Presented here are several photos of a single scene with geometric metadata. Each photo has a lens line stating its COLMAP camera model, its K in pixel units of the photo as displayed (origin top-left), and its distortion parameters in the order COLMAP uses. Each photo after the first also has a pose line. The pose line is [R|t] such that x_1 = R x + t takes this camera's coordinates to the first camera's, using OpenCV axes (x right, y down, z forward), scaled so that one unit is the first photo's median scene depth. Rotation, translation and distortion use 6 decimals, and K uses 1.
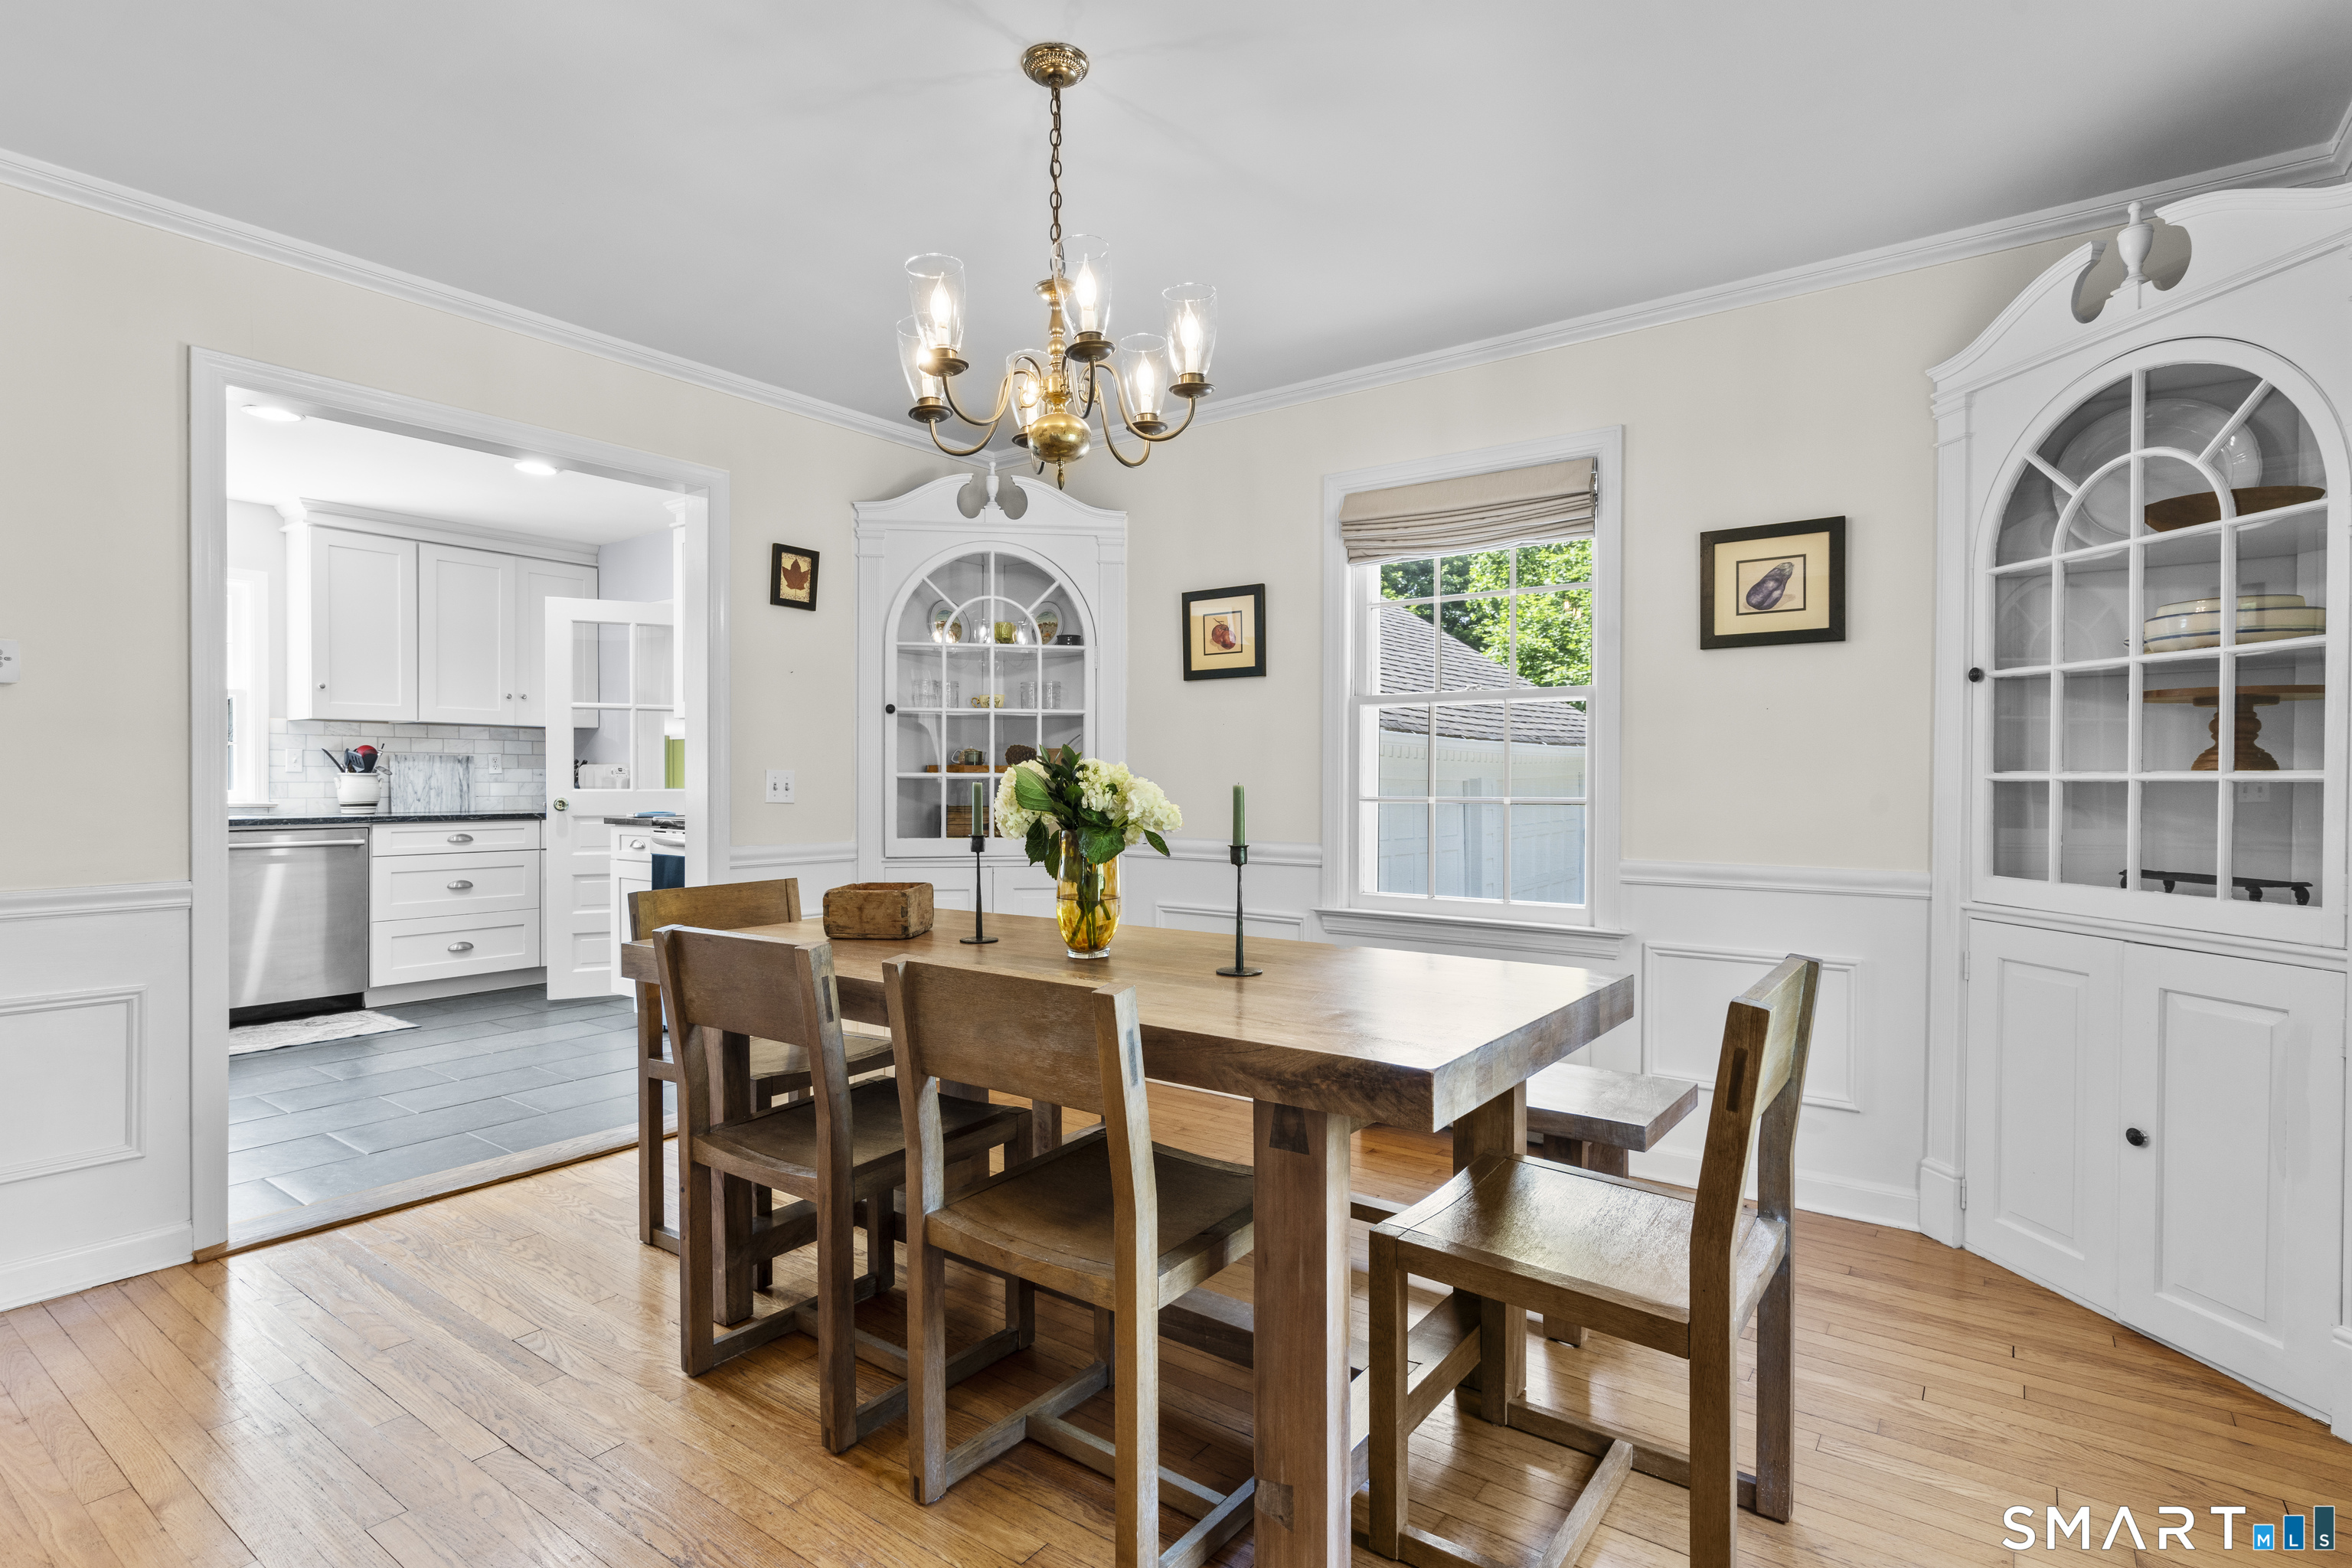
lens RADIAL K [[1156.8, 0, 1179.4], [0, 1156.8, 789.4], [0, 0, 1]] dist [0.006870, 0.000393]
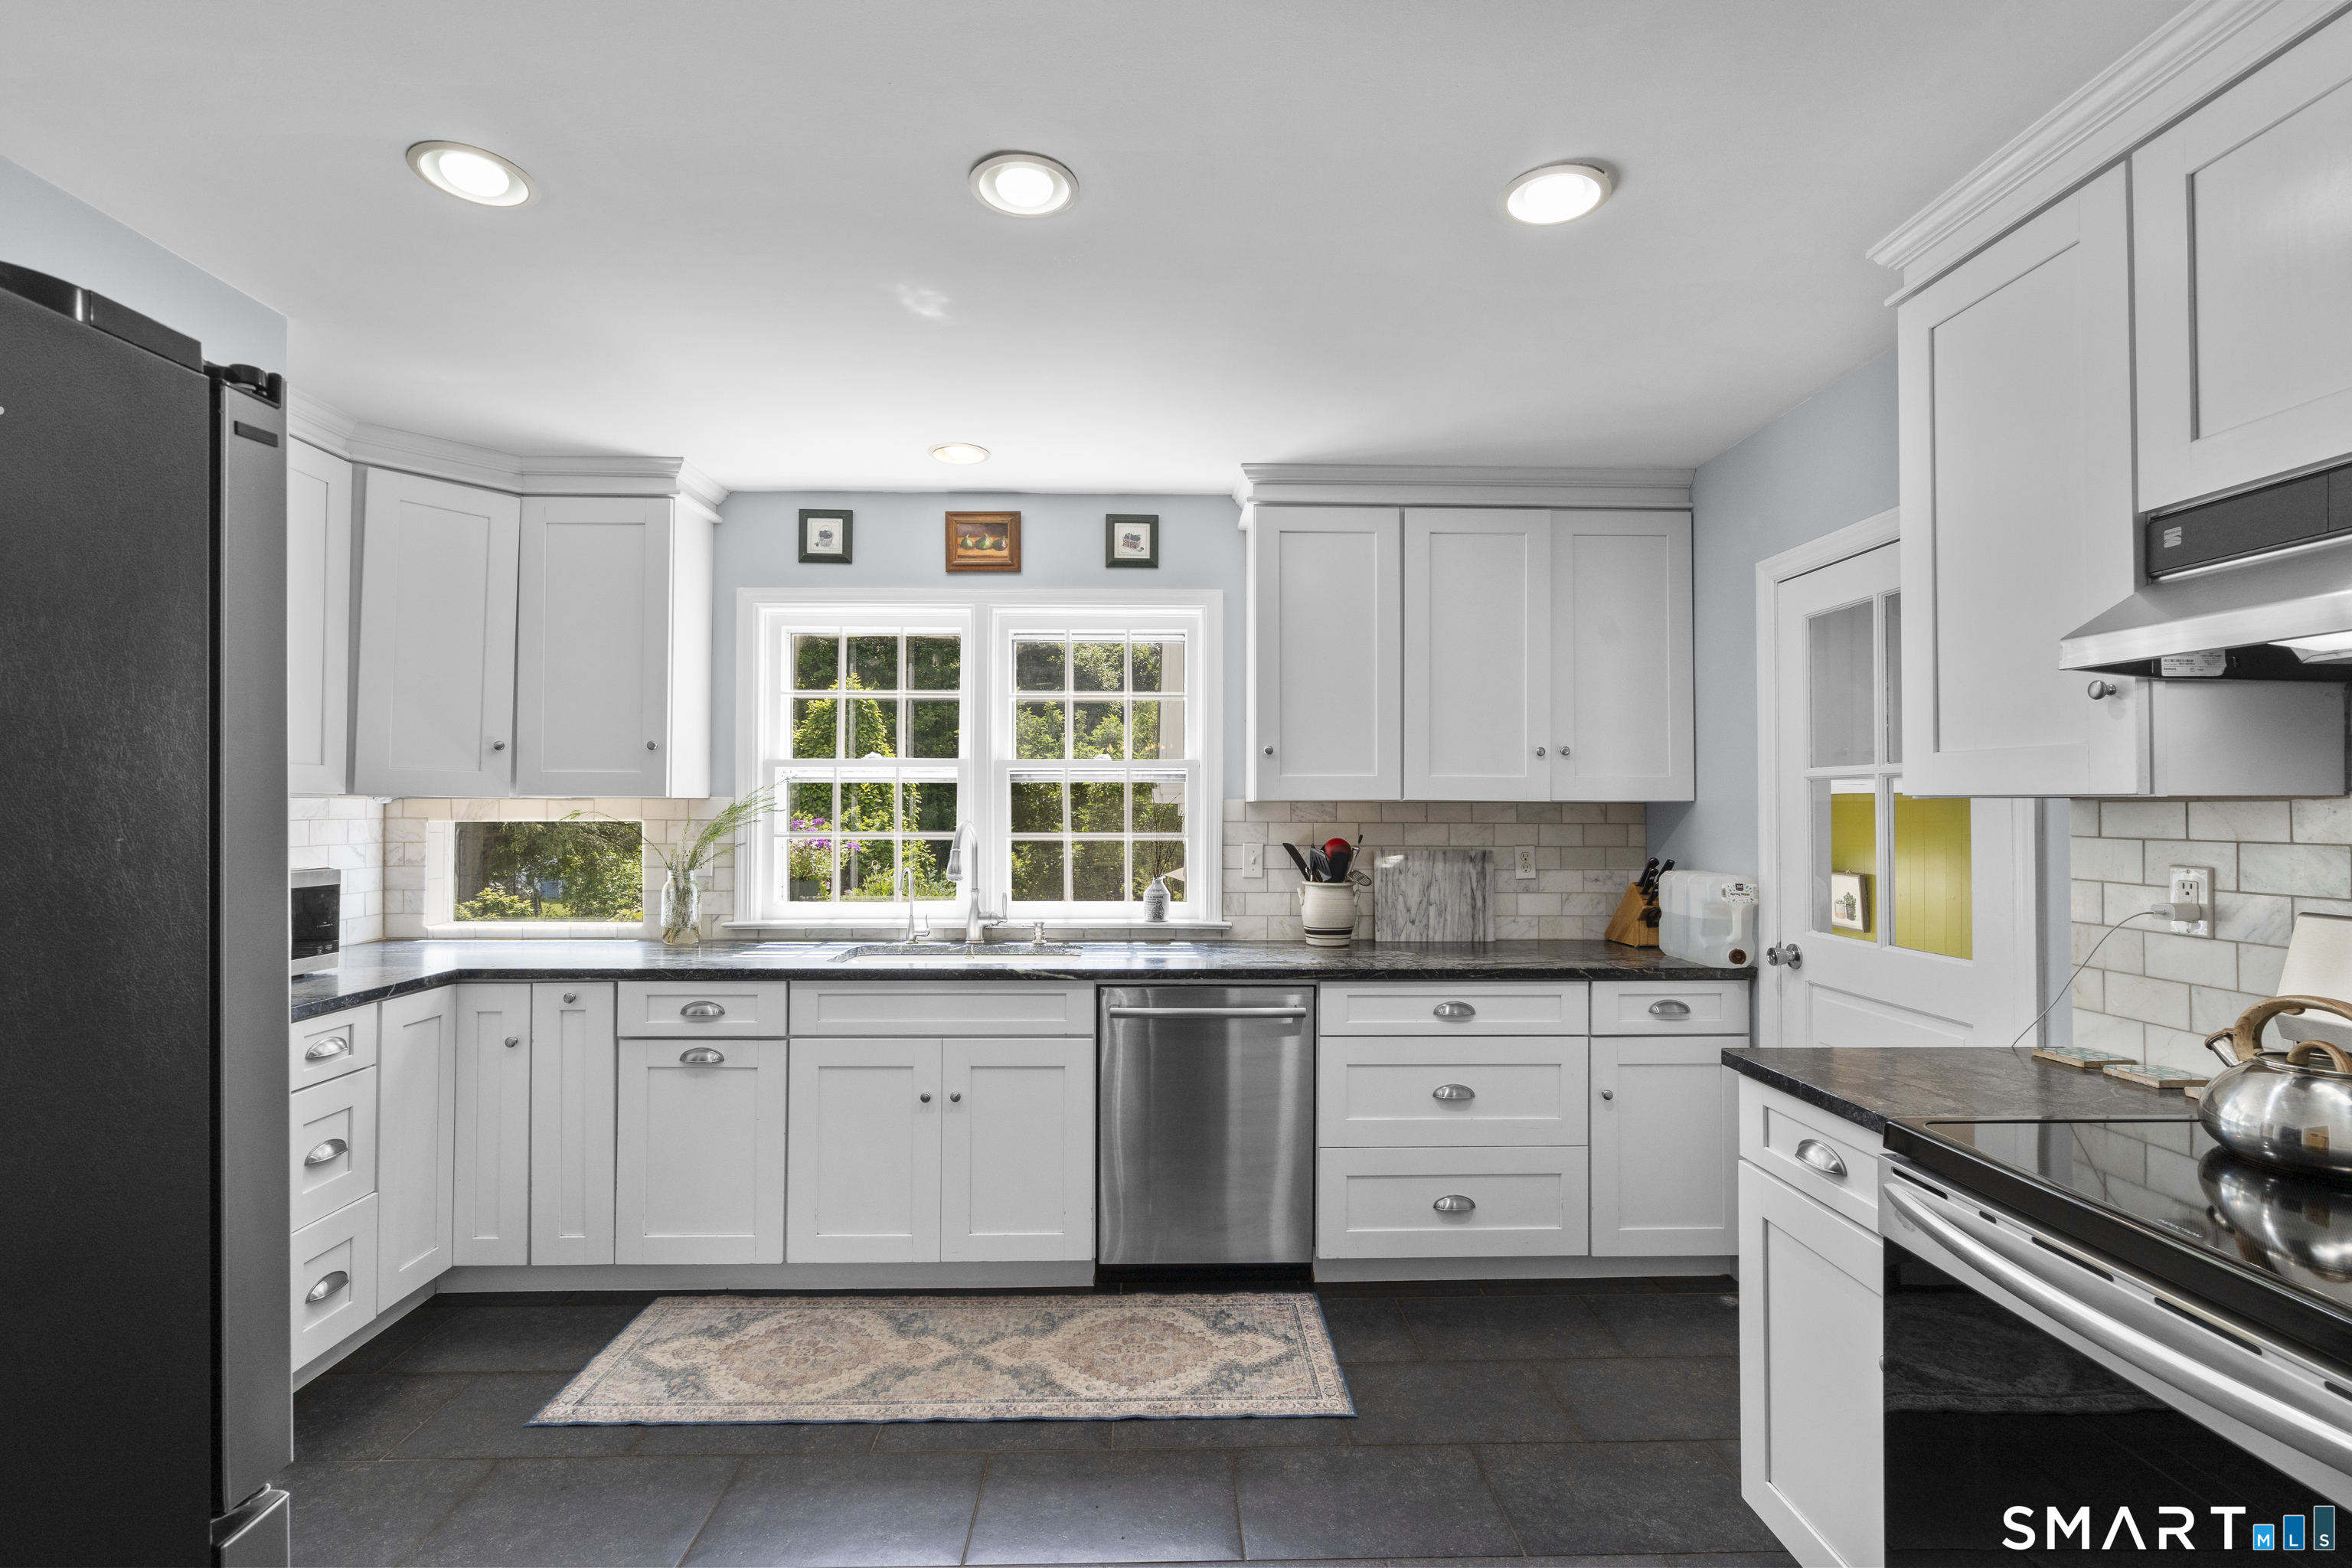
lens RADIAL K [[1061.1, 0, 1179.5], [0, 1061.1, 786.4], [0, 0, 1]] dist [-0.007553, 0.002690]
pose [[0.609330, -0.014875, -0.792777, -0.291811], [-0.003238, 0.999769, -0.021248, -0.054336], [0.792910, 0.015514, 0.609141, 0.579259]]
